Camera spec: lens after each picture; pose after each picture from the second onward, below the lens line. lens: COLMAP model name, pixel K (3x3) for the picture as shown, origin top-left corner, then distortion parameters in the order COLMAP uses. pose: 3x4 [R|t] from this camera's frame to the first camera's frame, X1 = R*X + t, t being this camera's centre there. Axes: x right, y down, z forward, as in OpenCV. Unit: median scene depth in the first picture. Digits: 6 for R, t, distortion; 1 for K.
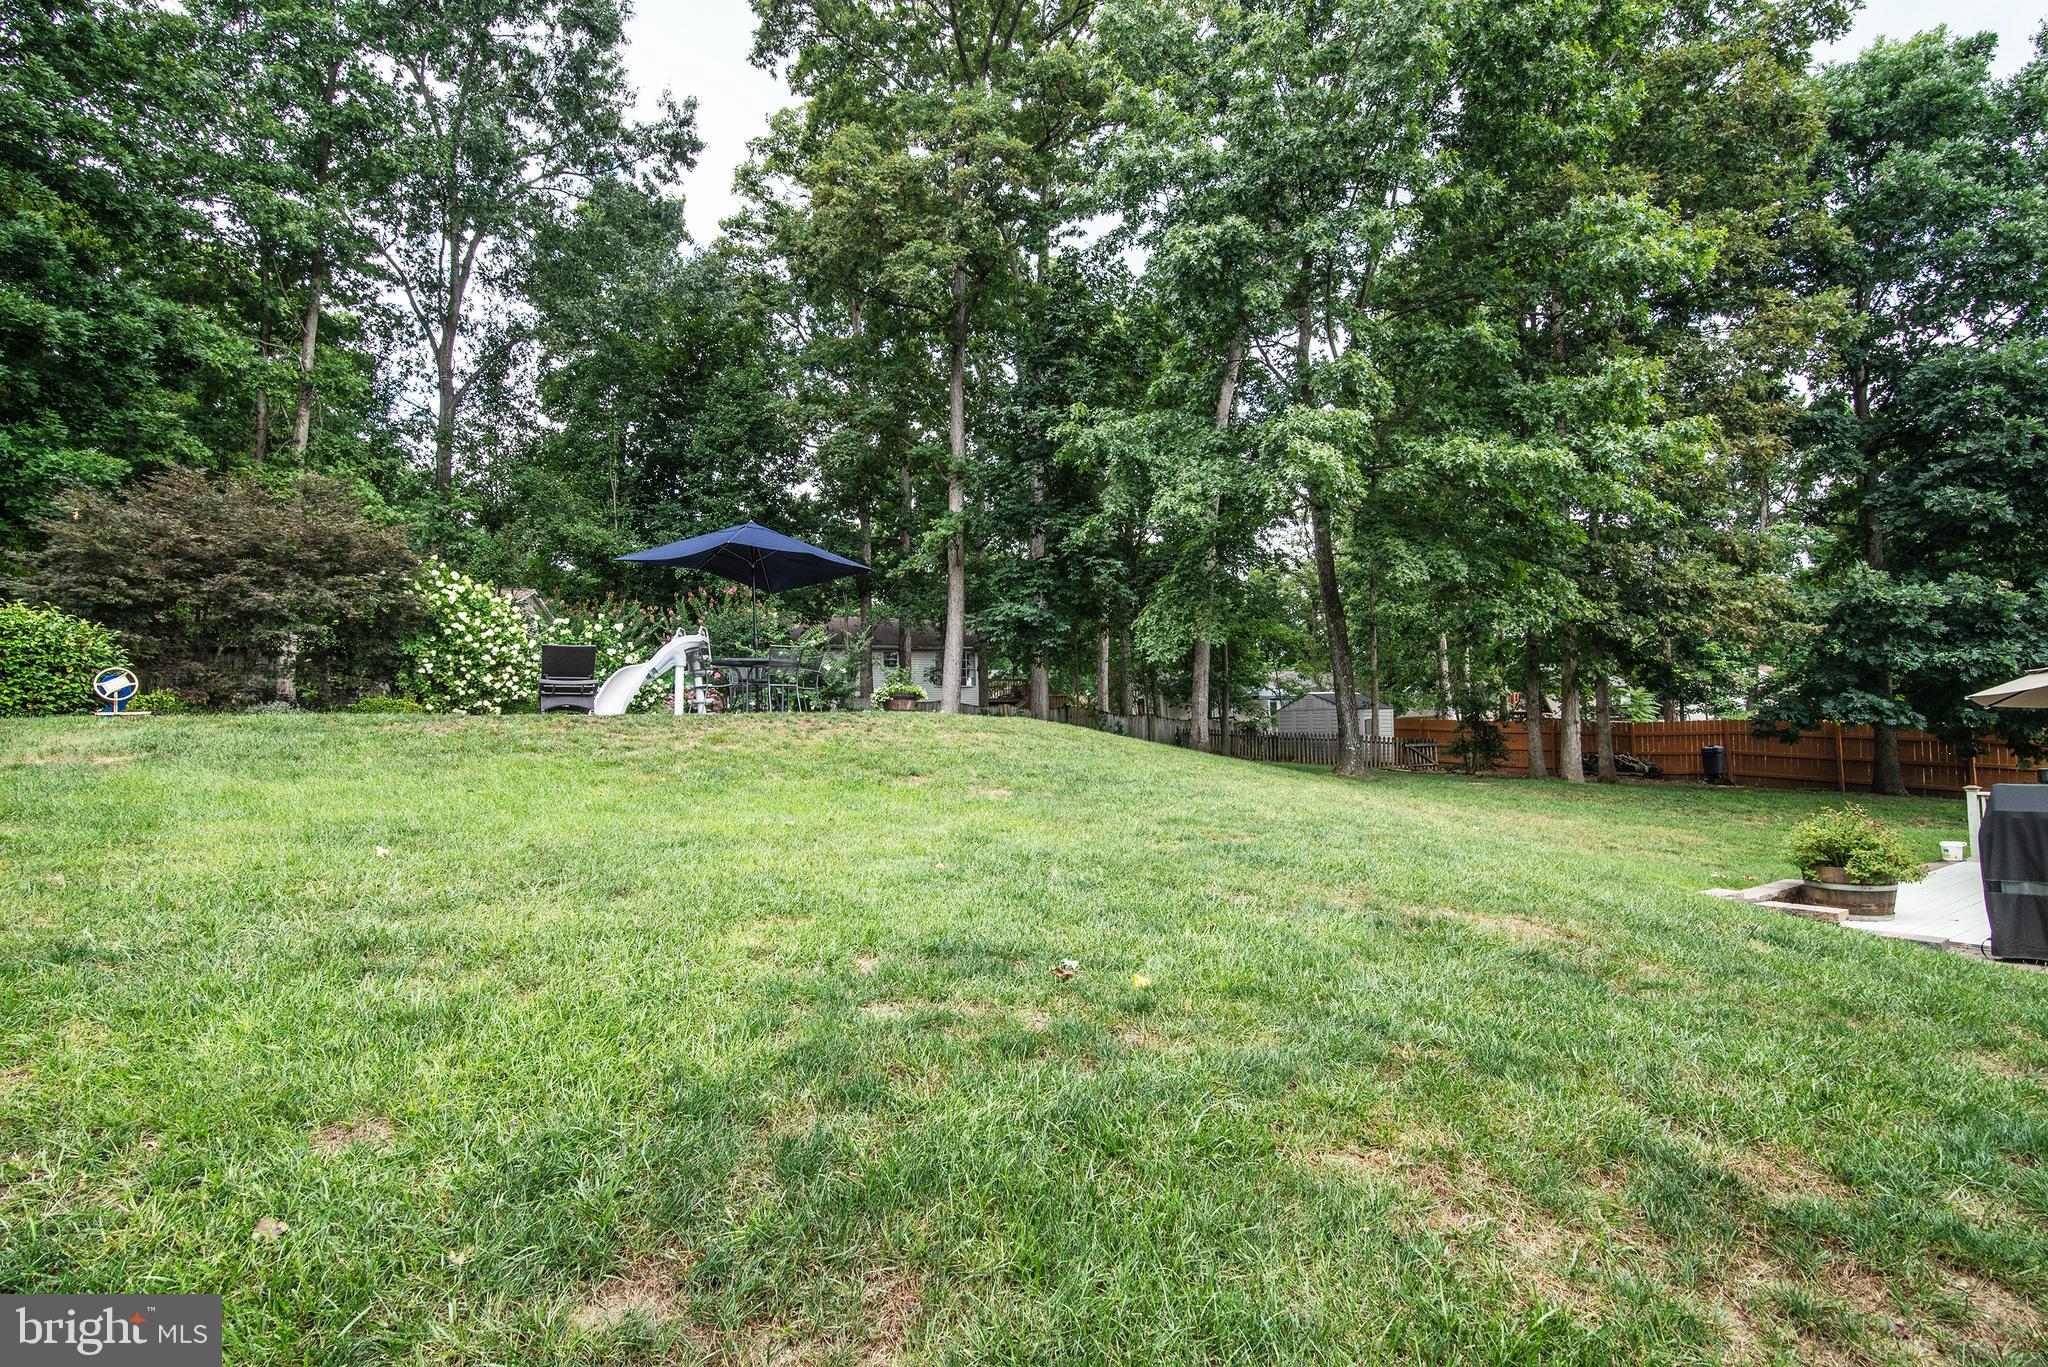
lens RADIAL K [[952.0, 0, 1024.0], [0, 952.0, 683.5], [0, 0, 1]] dist [-0.010763, 0.000298]
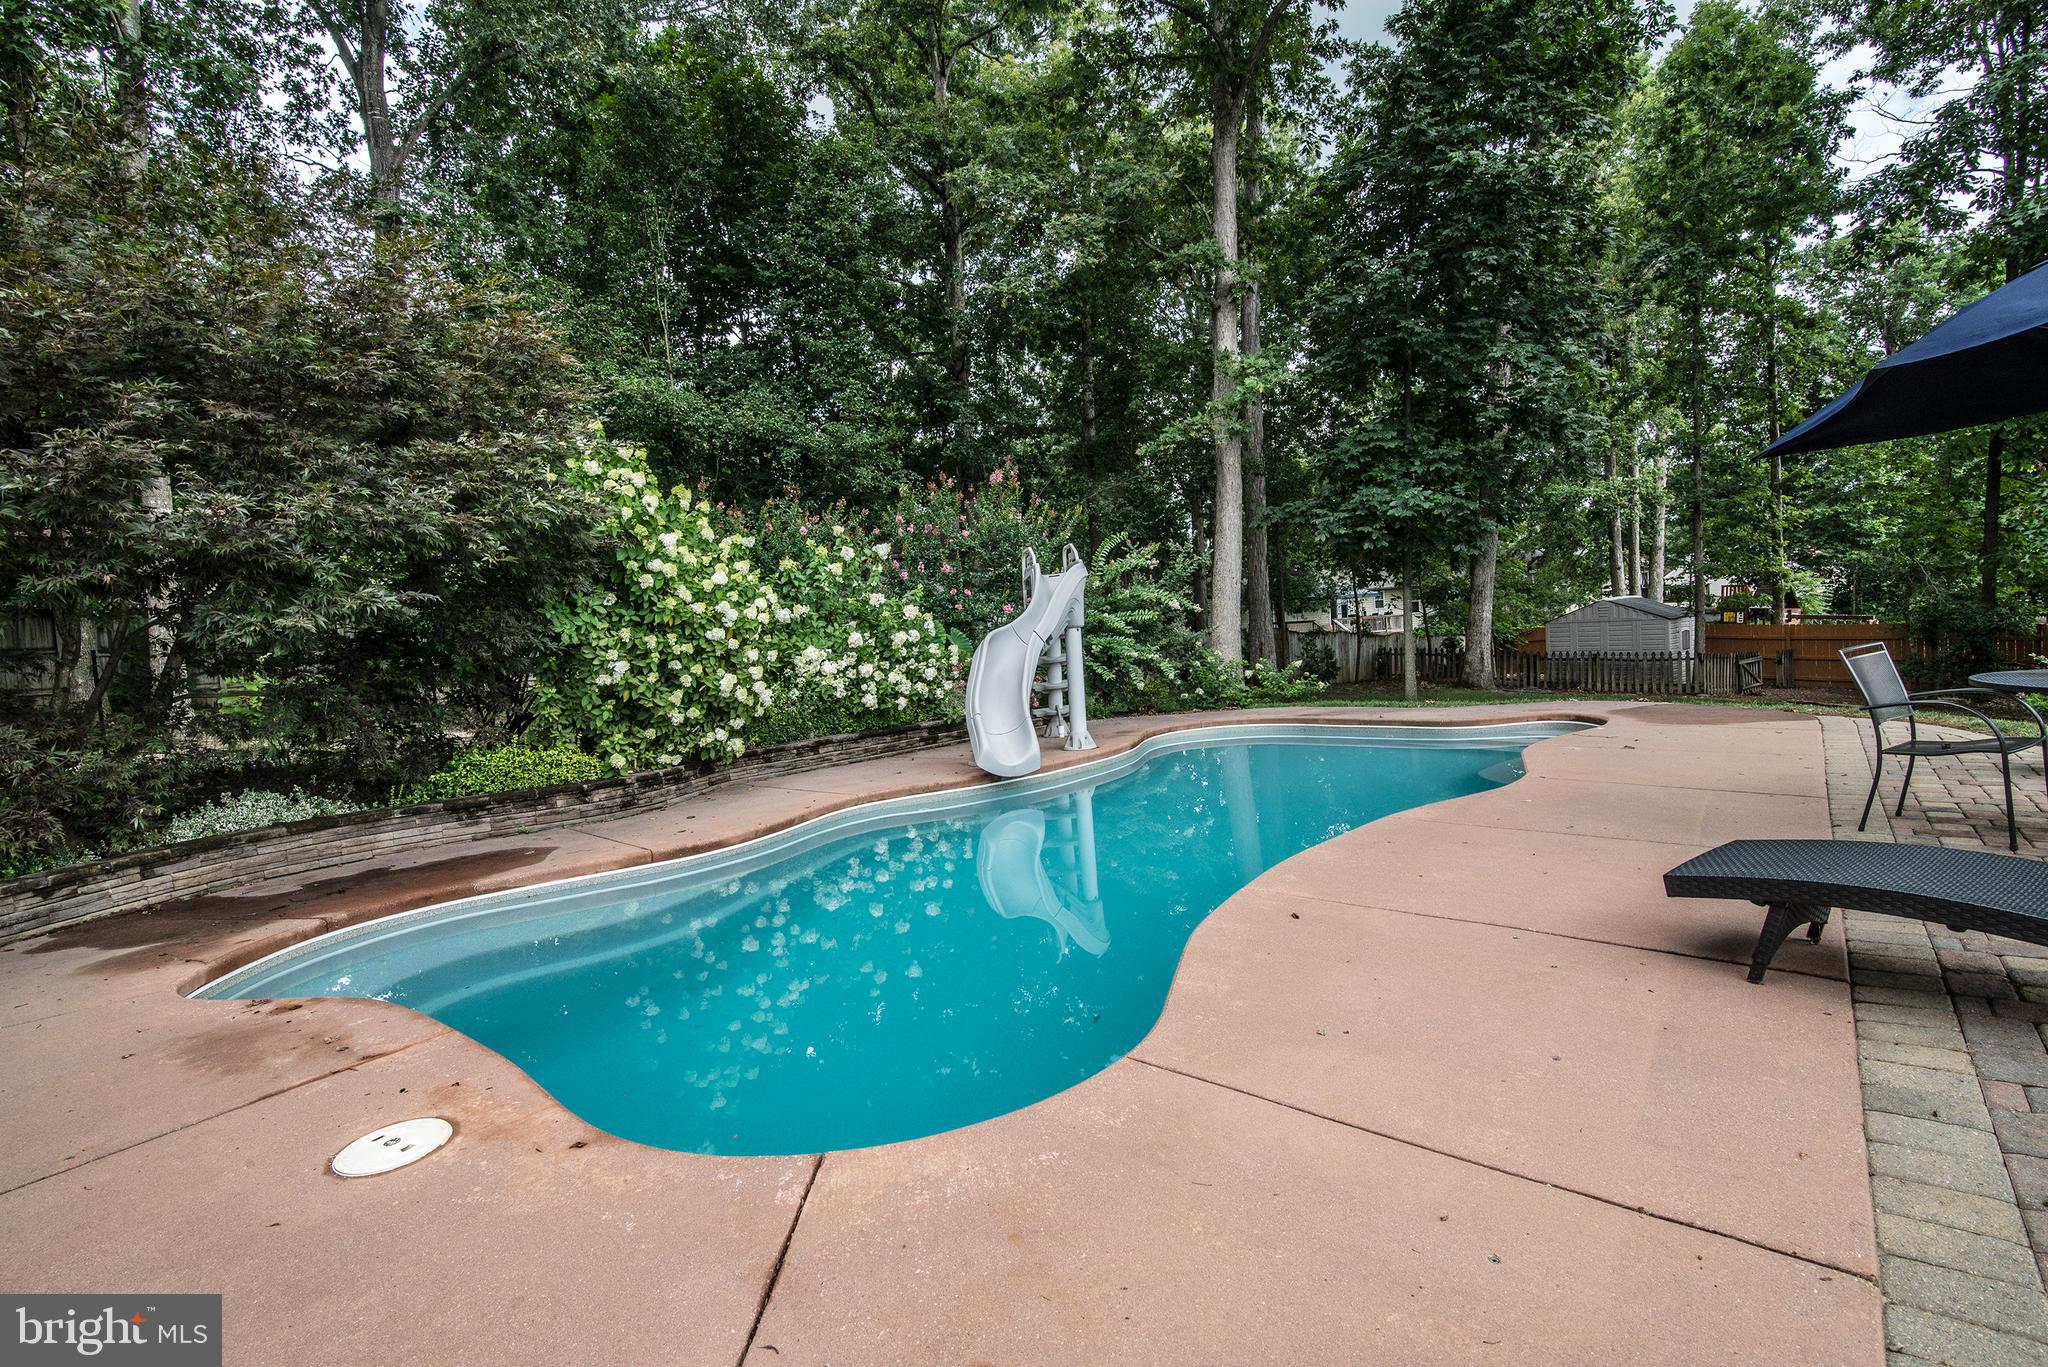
lens RADIAL K [[952.0, 0, 1024.0], [0, 952.0, 683.5], [0, 0, 1]] dist [-0.010763, 0.000298]
pose [[0.990521, -0.058640, 0.124212, -0.487538], [0.044848, 0.992801, 0.111061, -0.048012], [-0.129830, -0.104437, 0.986021, 0.547180]]
